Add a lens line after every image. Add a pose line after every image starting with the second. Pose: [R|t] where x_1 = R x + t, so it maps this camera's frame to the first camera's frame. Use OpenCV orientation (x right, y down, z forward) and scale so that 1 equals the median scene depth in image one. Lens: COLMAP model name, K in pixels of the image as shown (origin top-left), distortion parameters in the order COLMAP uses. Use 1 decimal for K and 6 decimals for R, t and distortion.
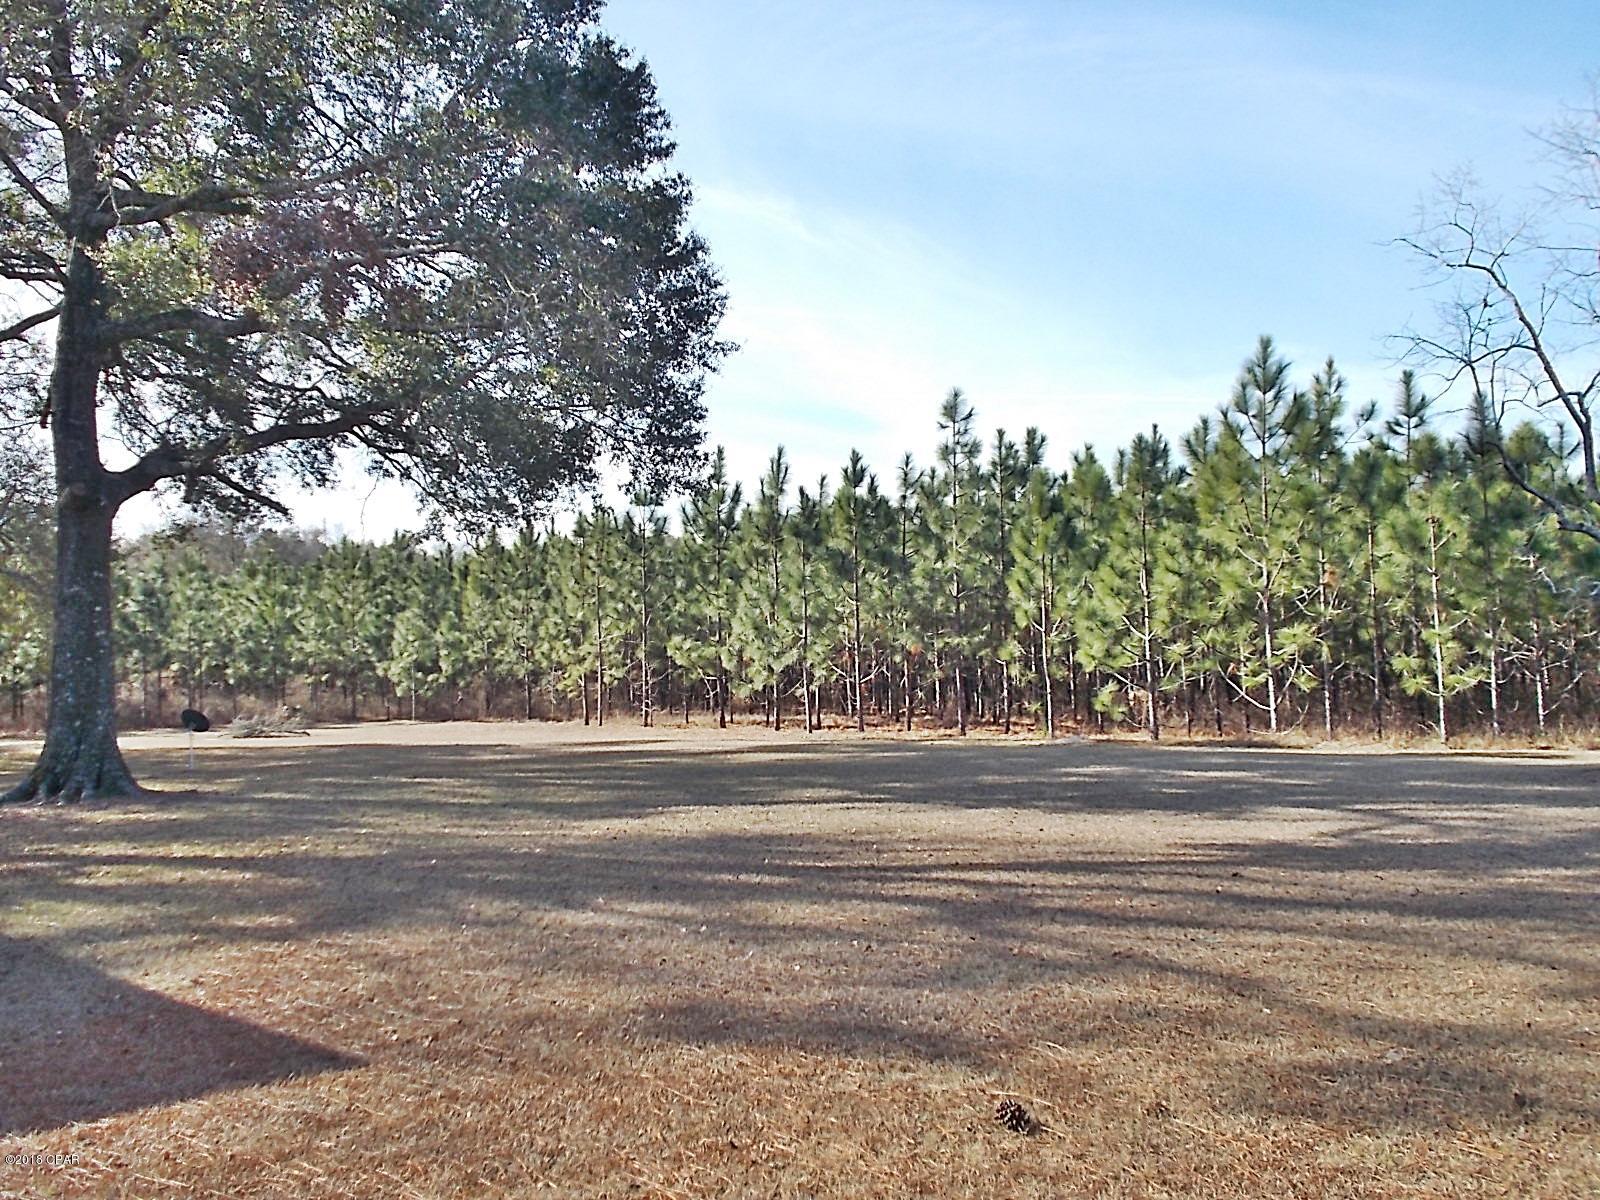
lens RADIAL K [[1575.0, 0, 800.4], [0, 1575.0, 599.7], [0, 0, 1]] dist [0.064221, 0.000000]
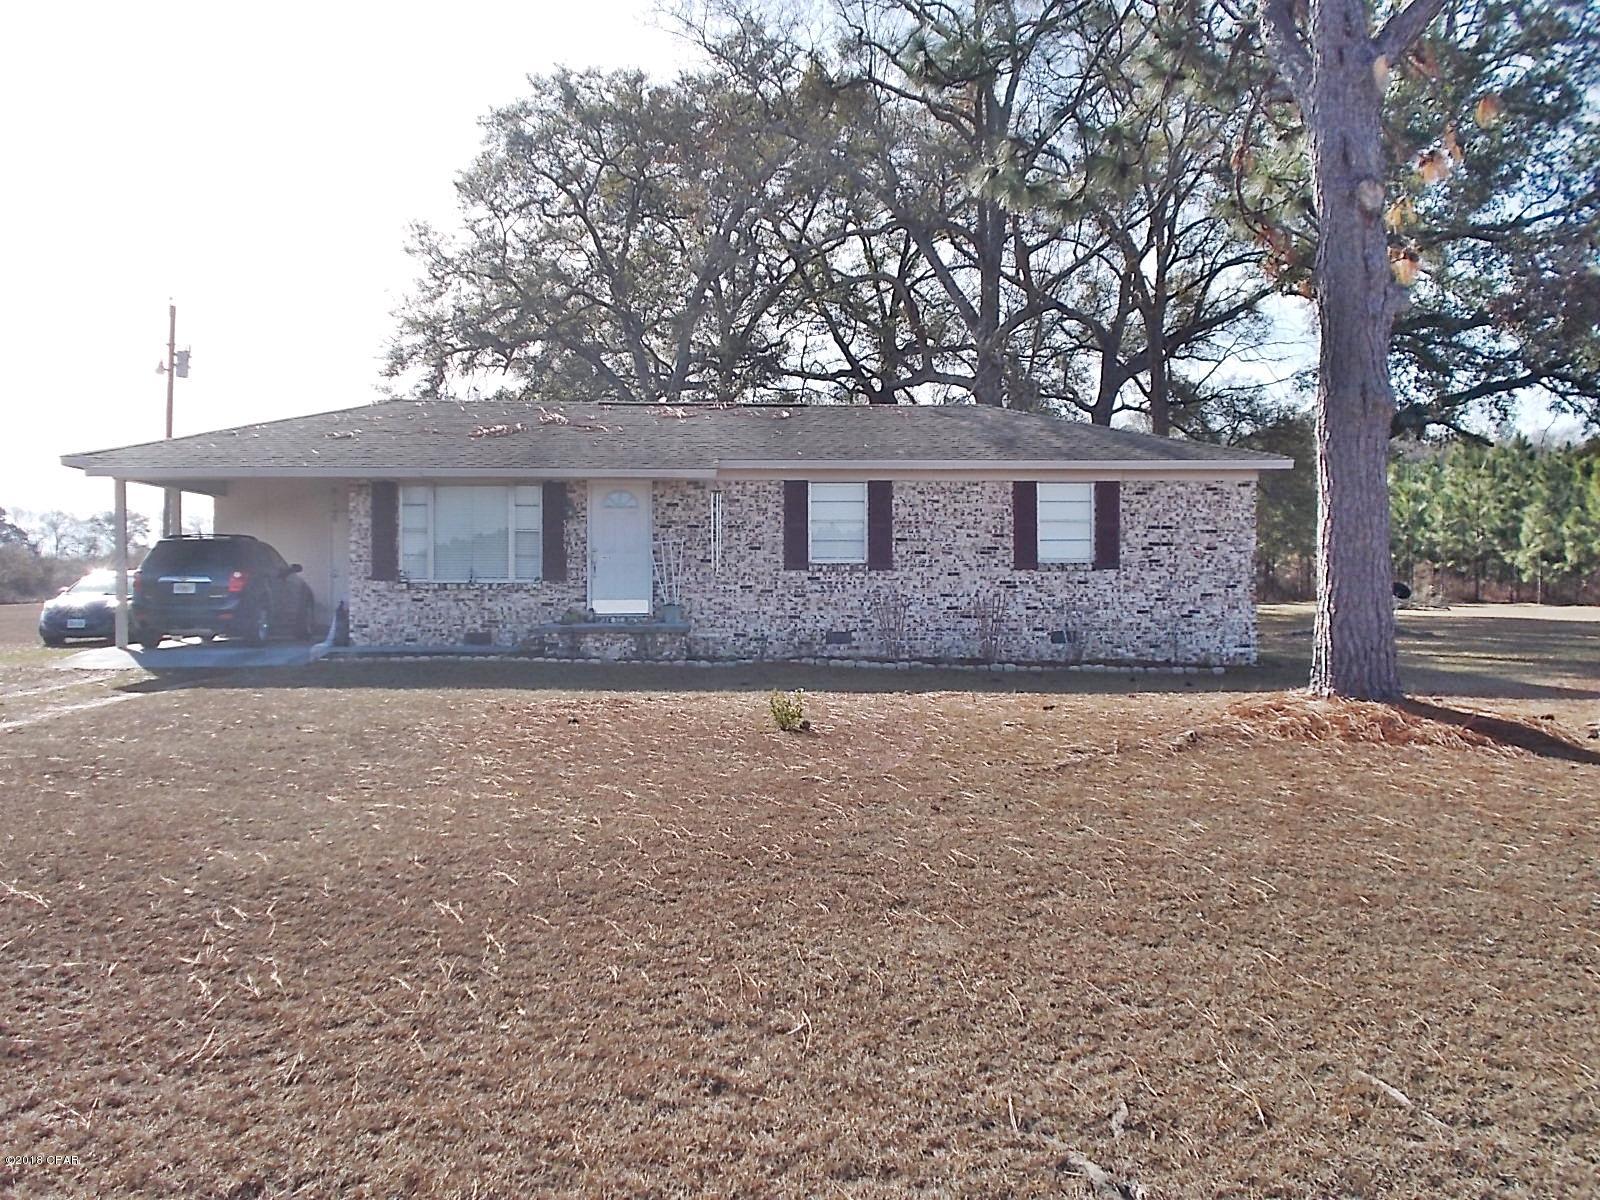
lens RADIAL K [[1575.0, 0, 801.6], [0, 1575.0, 596.2], [0, 0, 1]] dist [0.064221, 0.000000]
pose [[0.797617, 0.038964, -0.601905, 0.020577], [0.002187, 0.997718, 0.067486, -0.006591], [0.603161, -0.055145, 0.795711, -0.210021]]
